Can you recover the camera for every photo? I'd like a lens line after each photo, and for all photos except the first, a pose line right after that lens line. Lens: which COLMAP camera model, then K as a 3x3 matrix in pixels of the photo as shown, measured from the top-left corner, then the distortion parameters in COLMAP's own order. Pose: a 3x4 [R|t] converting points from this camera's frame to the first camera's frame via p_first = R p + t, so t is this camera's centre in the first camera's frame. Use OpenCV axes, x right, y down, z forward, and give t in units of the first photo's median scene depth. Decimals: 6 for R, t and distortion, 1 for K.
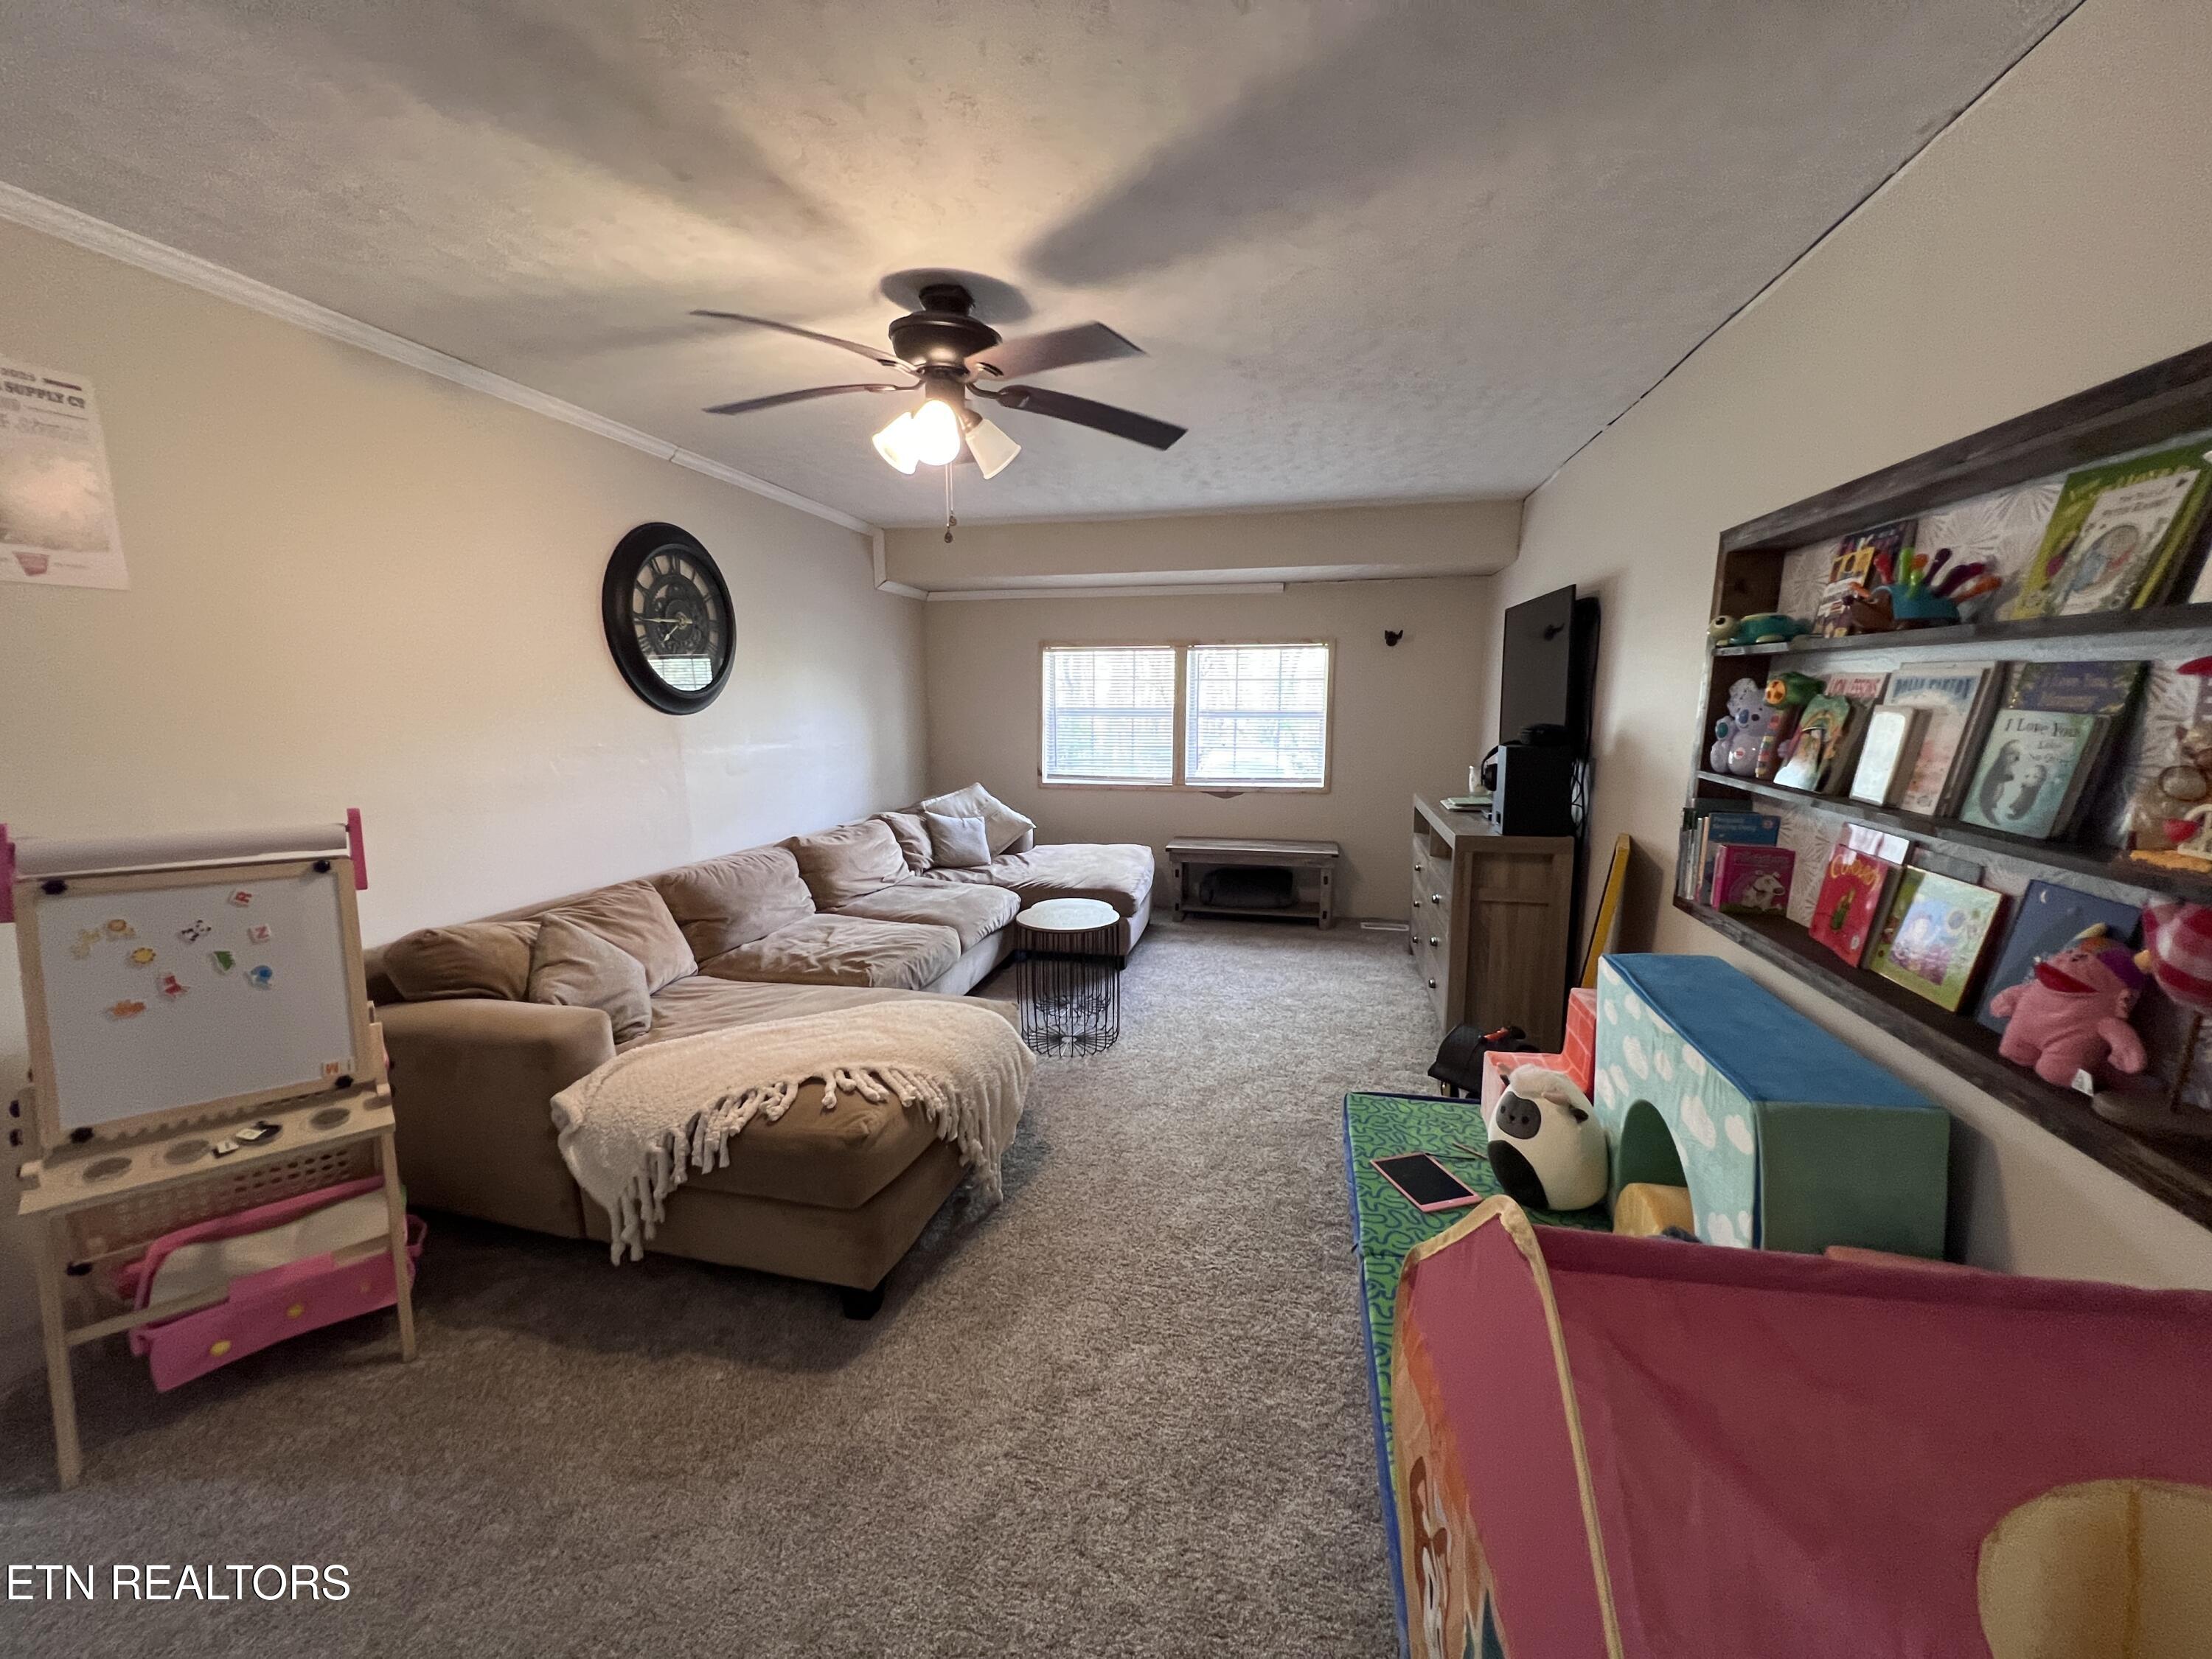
lens RADIAL K [[886.5, 0, 1103.5], [0, 886.5, 824.4], [0, 0, 1]] dist [-0.000440, 0.000602]
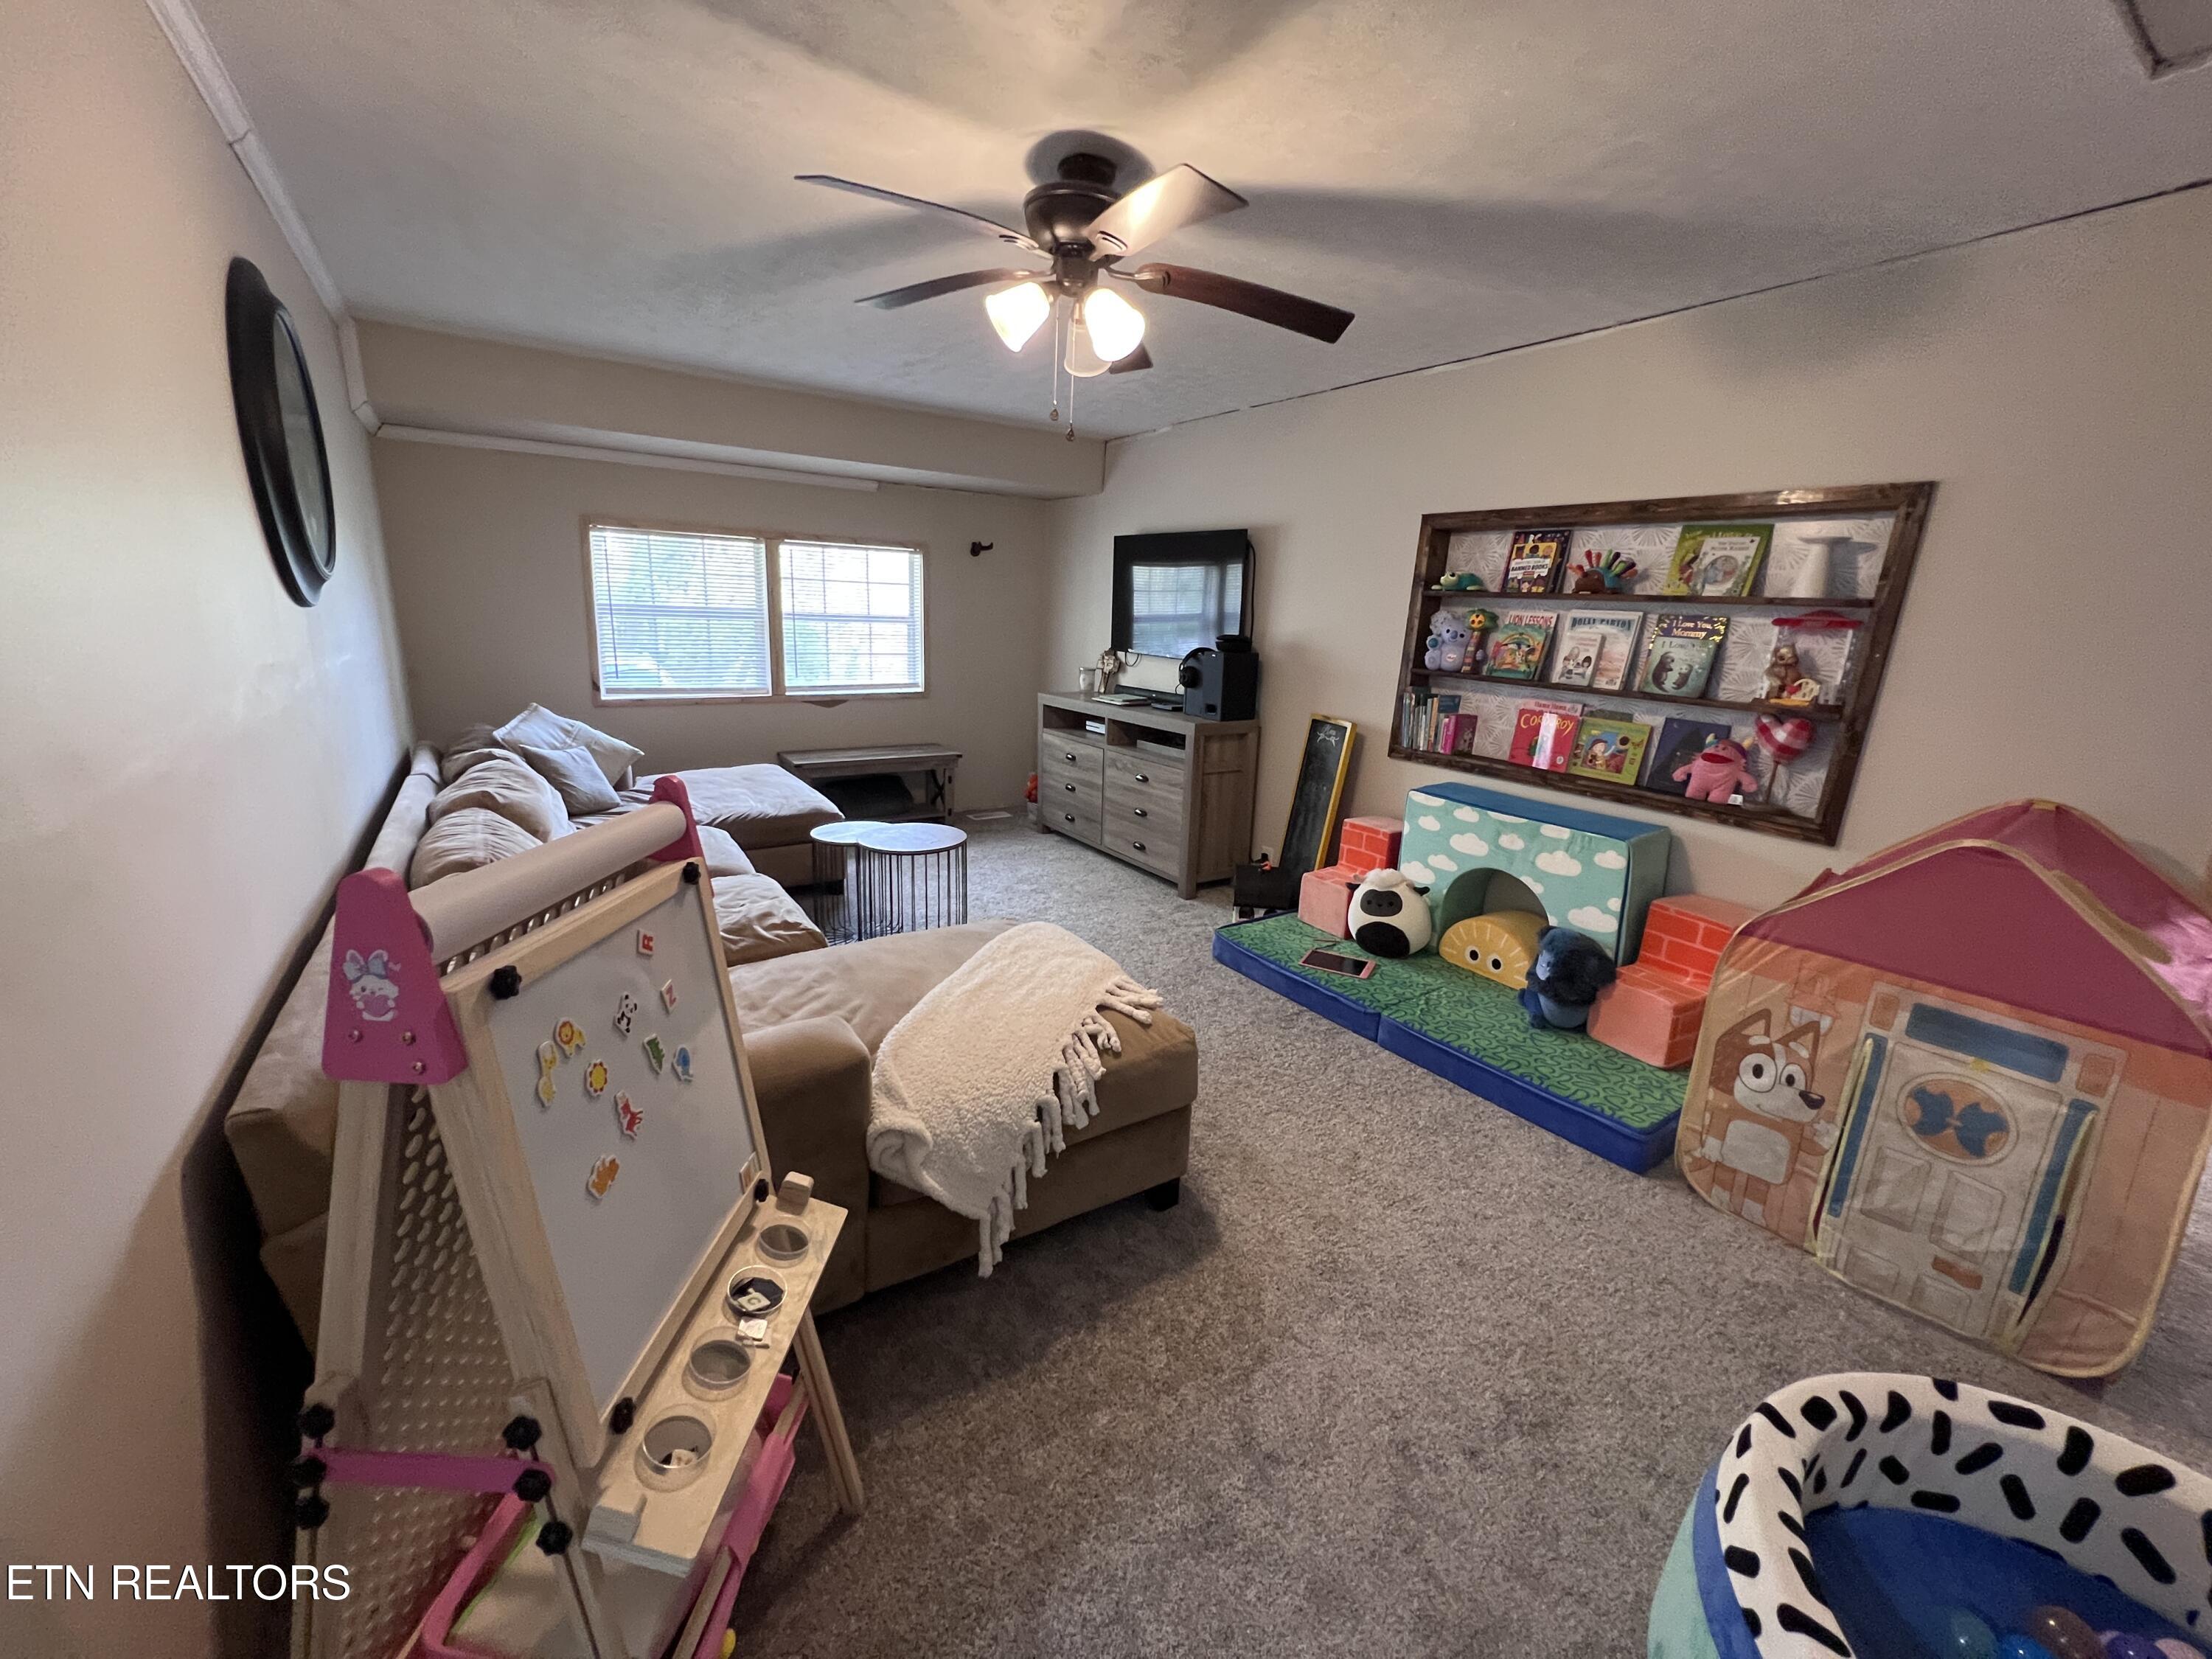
lens RADIAL K [[886.5, 0, 1104.1], [0, 886.5, 828.7], [0, 0, 1]] dist [-0.000440, 0.000602]
pose [[0.685161, -0.147268, 0.713348, -0.850649], [0.065102, 0.987810, 0.141400, -0.037671], [-0.725476, -0.050442, 0.686396, 0.291792]]
